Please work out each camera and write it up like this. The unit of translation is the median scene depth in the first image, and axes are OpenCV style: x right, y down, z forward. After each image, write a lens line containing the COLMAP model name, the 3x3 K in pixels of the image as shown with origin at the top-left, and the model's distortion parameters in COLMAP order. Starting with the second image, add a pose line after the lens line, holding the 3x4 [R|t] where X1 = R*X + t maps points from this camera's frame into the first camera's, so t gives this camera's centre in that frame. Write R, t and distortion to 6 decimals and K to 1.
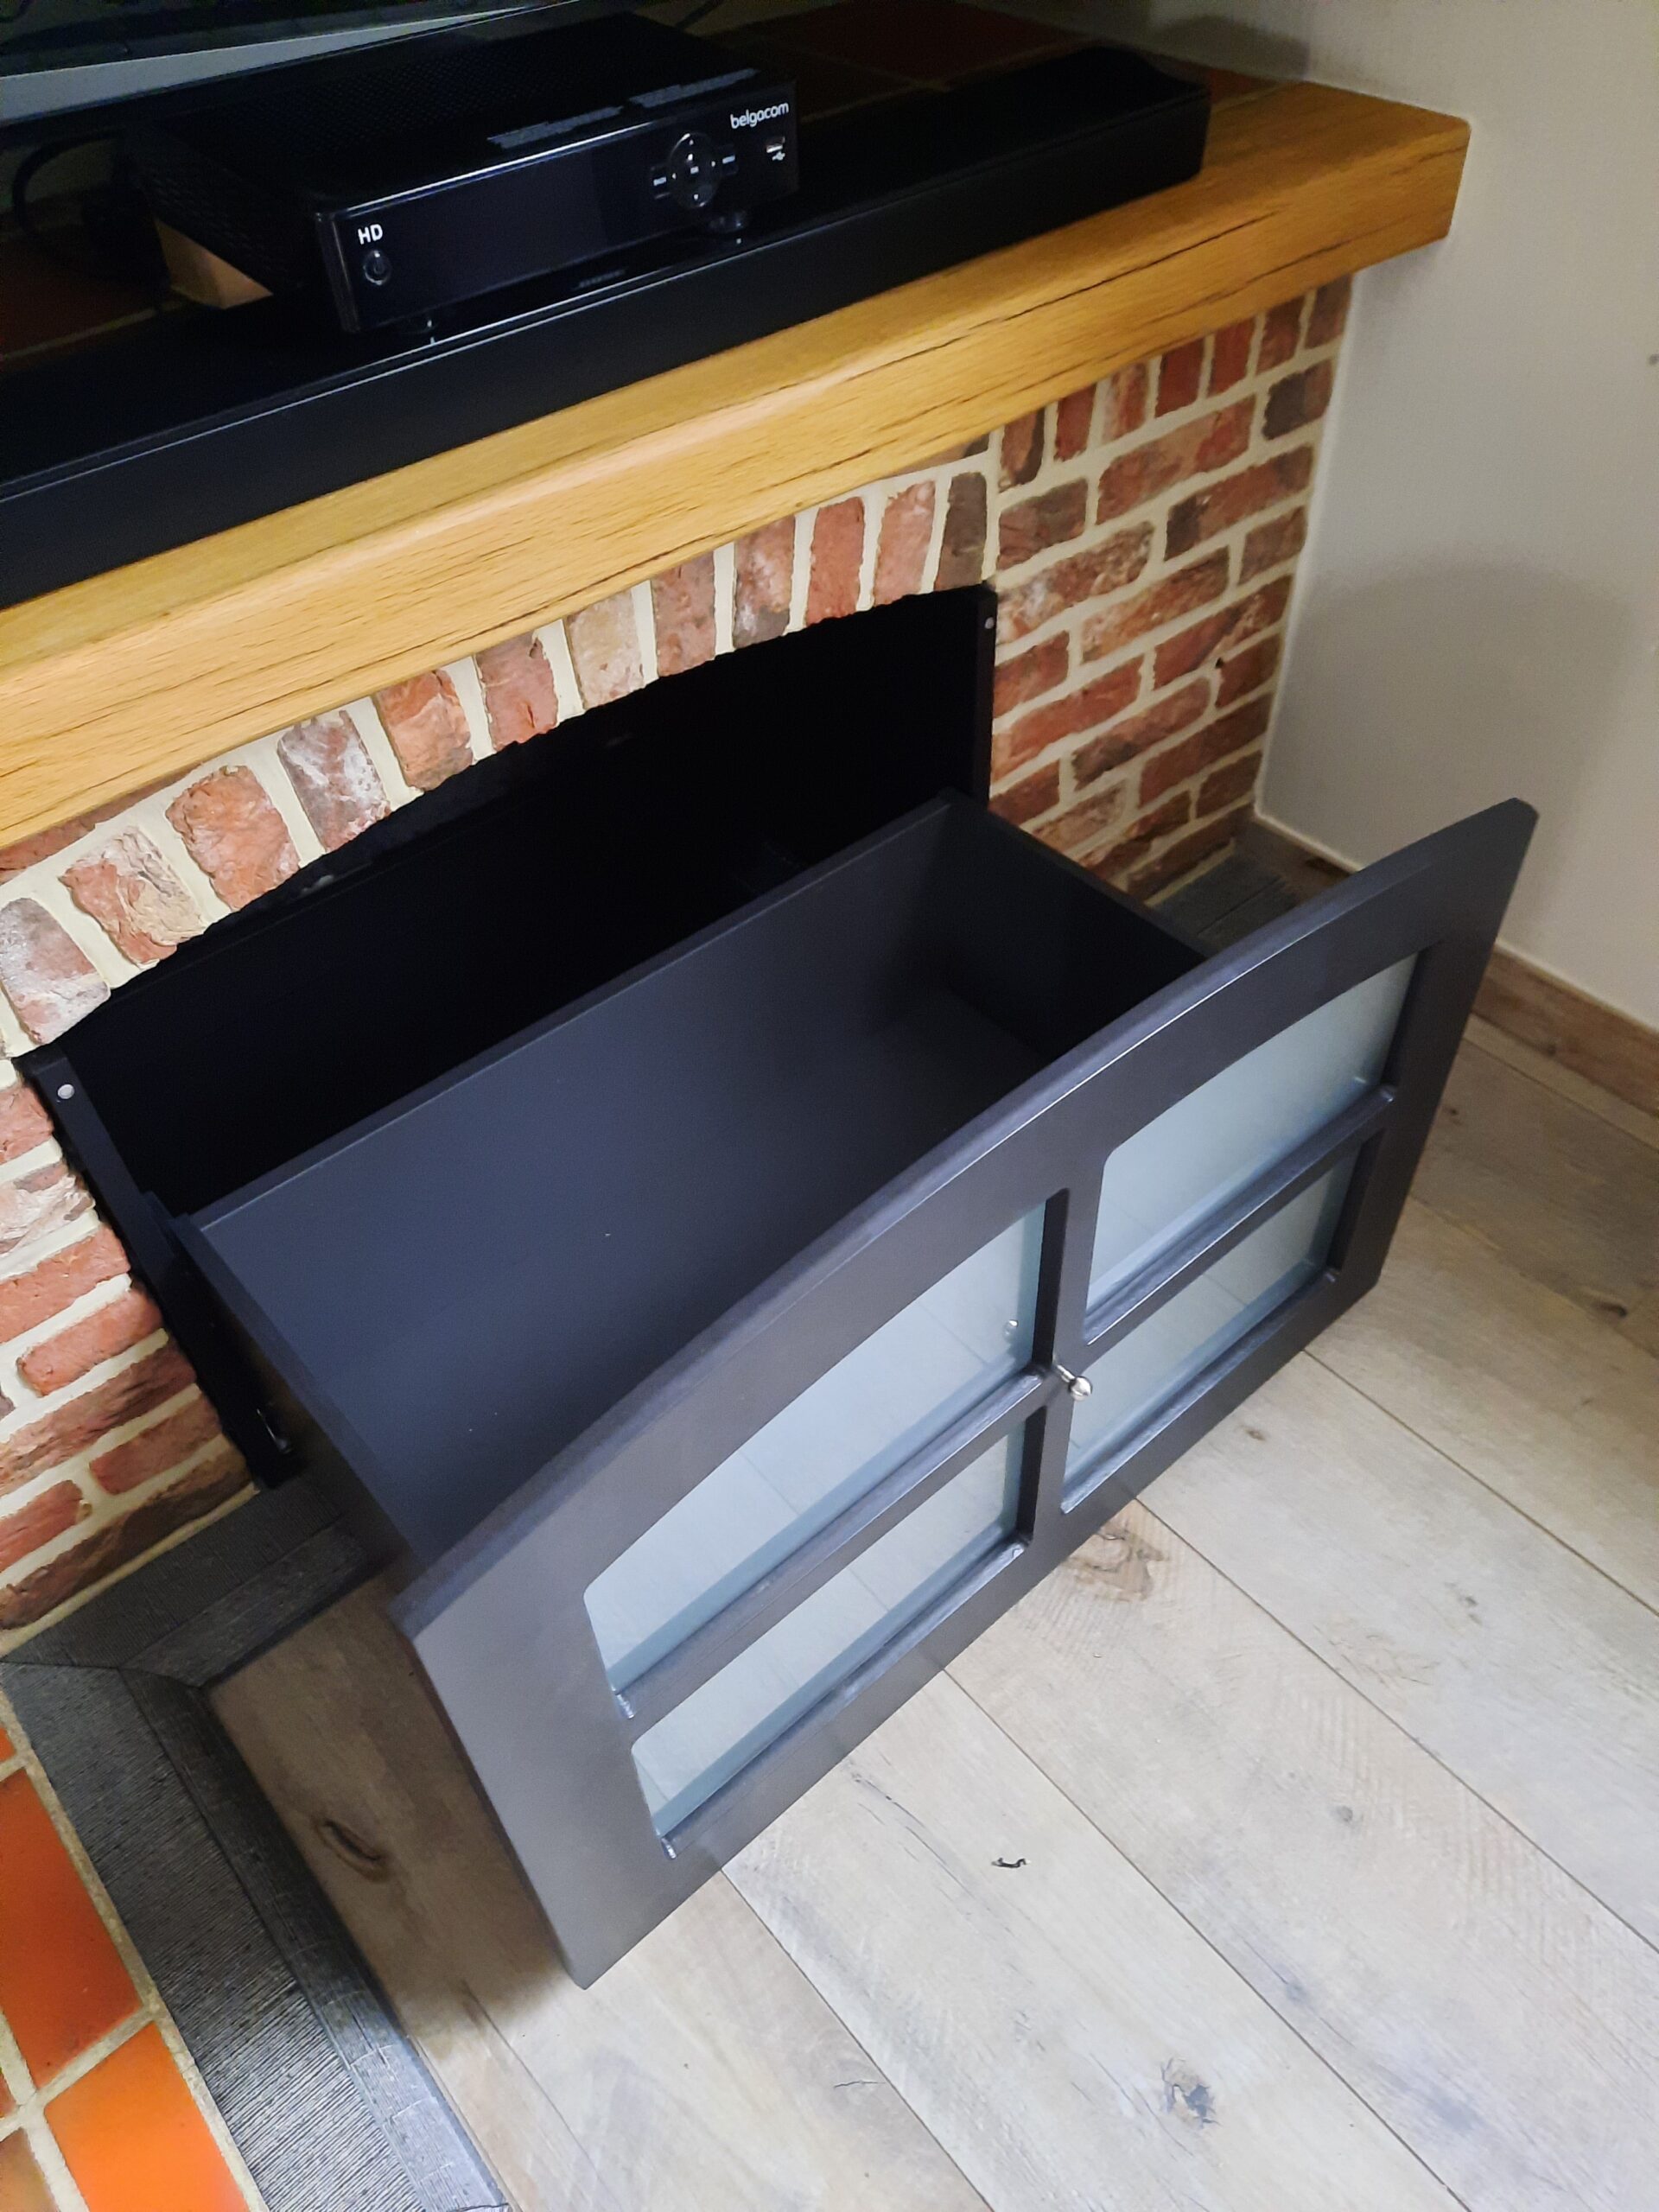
lens RADIAL K [[1588.1, 0, 829.5], [0, 1588.1, 1106.0], [0, 0, 1]] dist [0.062656, -0.053378]
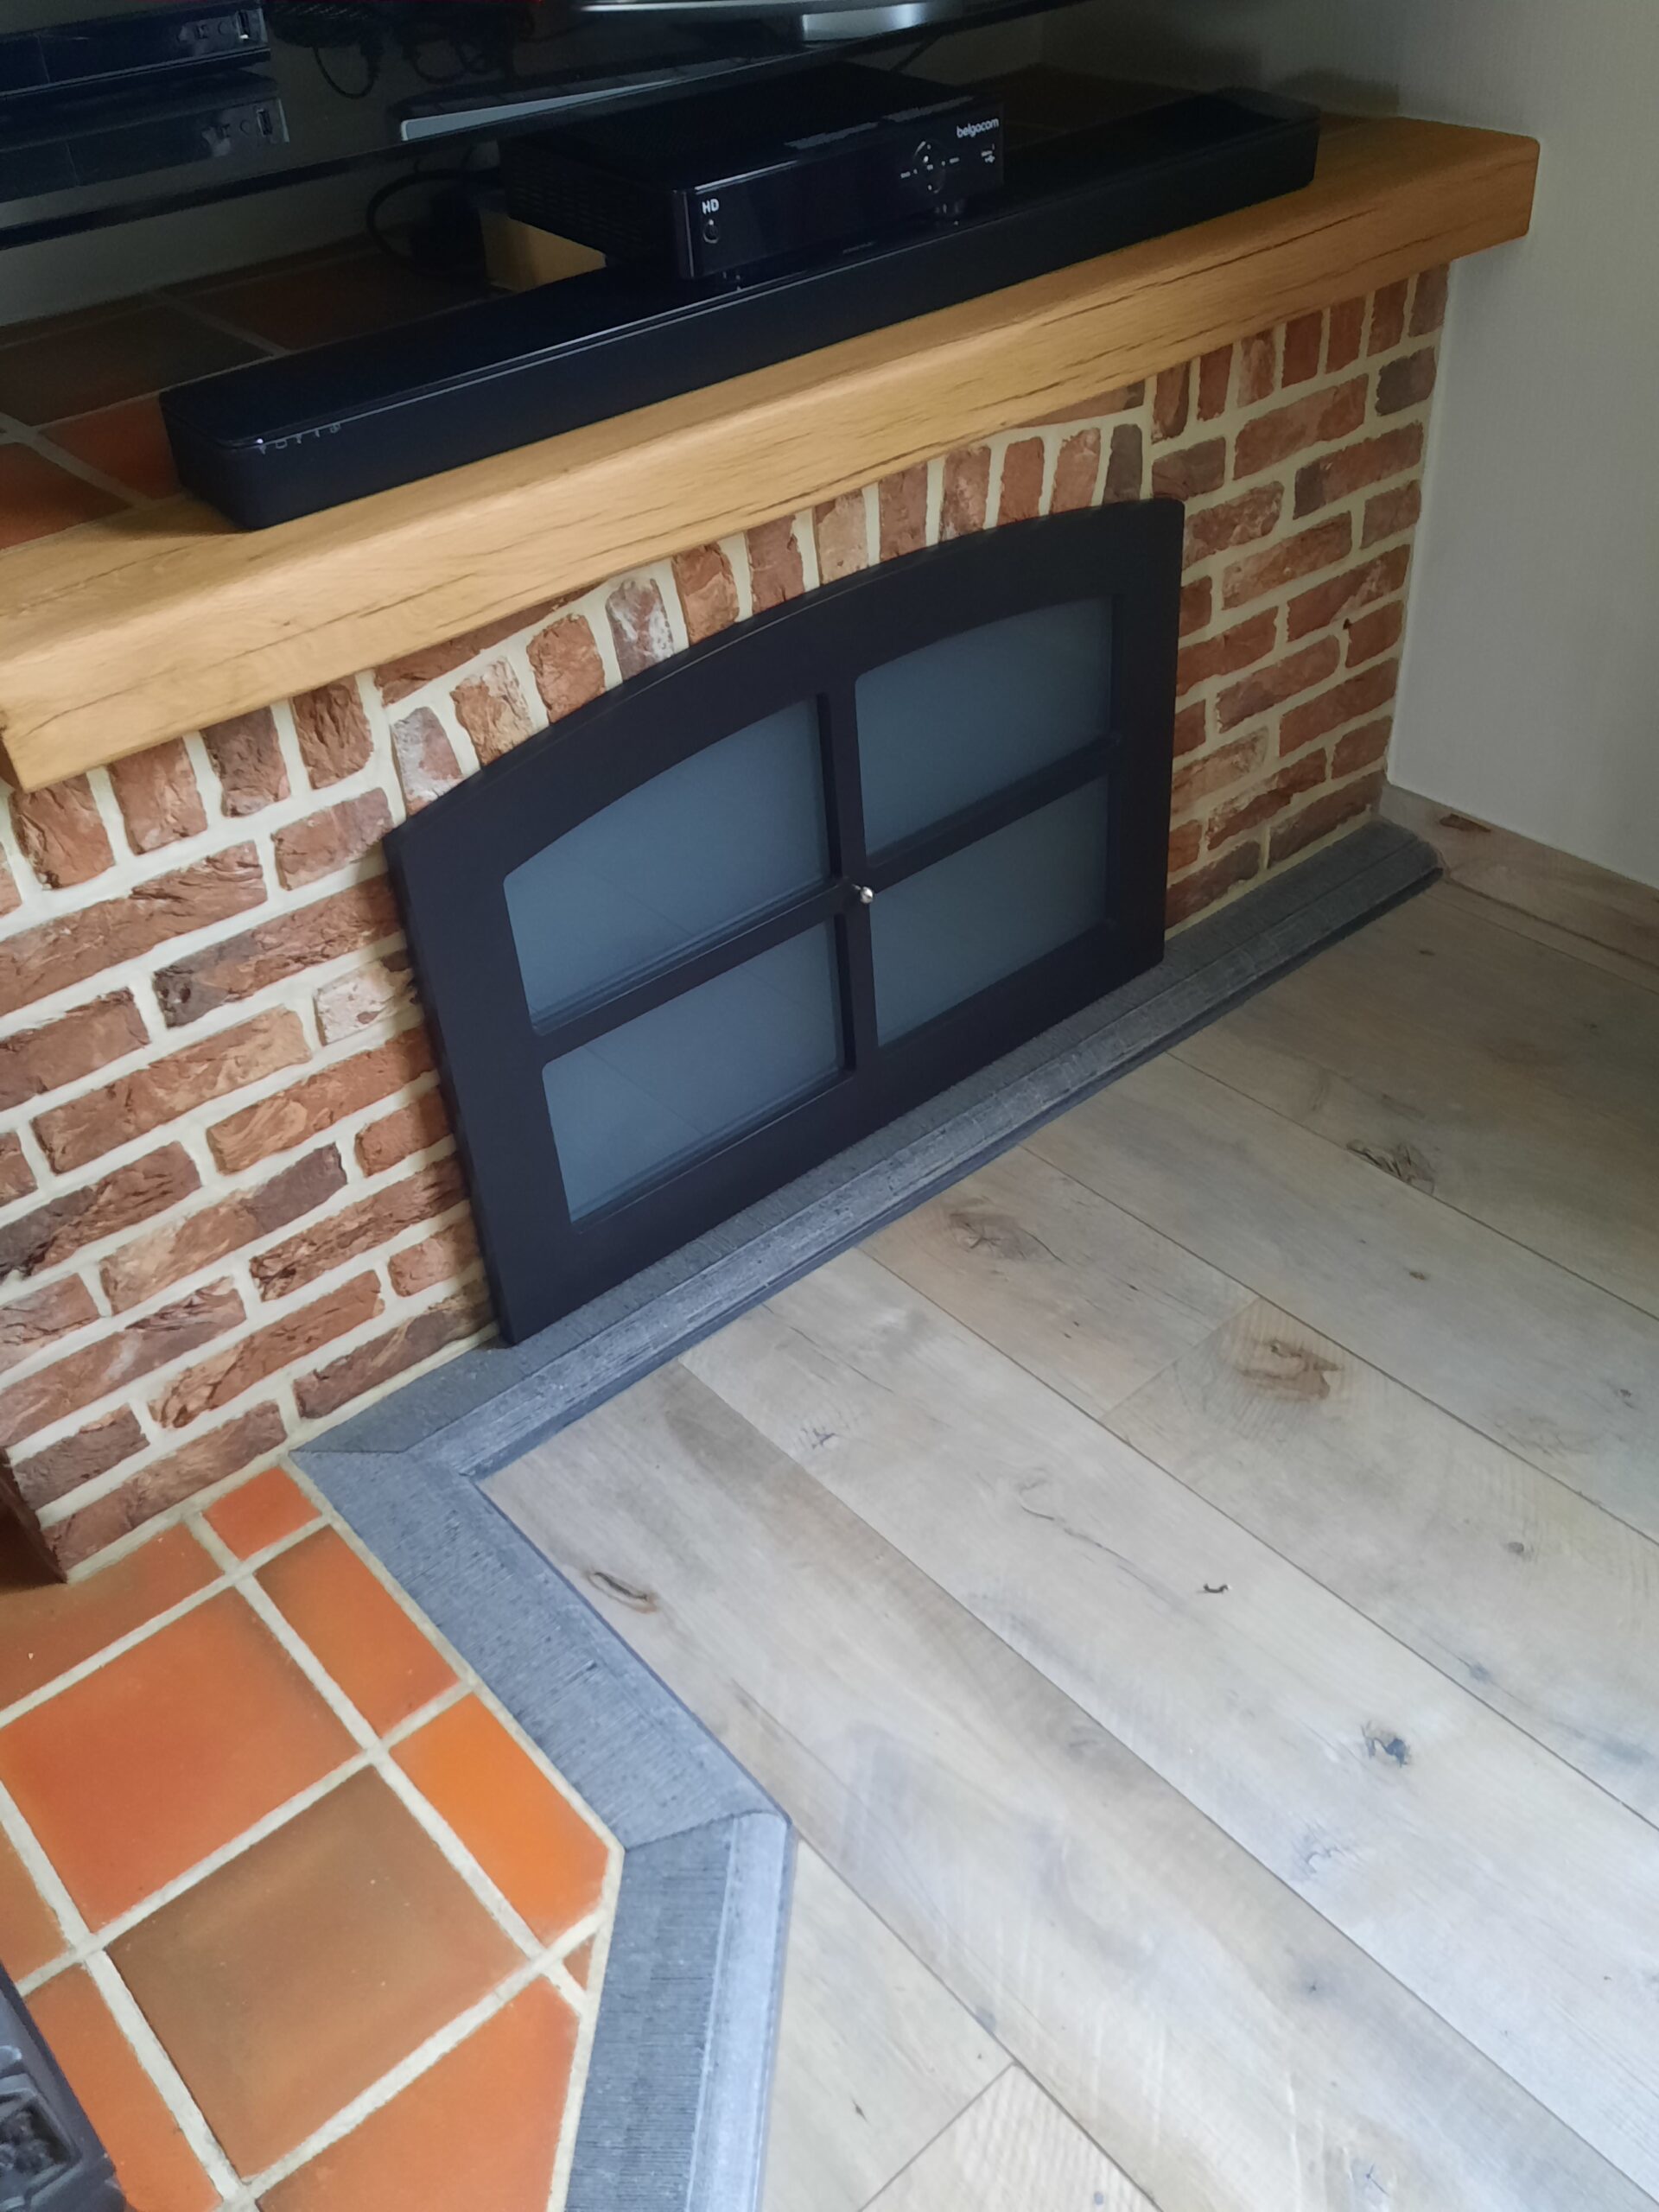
lens RADIAL K [[1926.8, 0, 839.0], [0, 1926.8, 1112.3], [0, 0, 1]] dist [0.093166, -0.086383]
pose [[0.999575, -0.018685, -0.022360, -0.106169], [0.015333, 0.989796, -0.141667, 0.317297], [0.024779, 0.141264, 0.989662, -0.369783]]
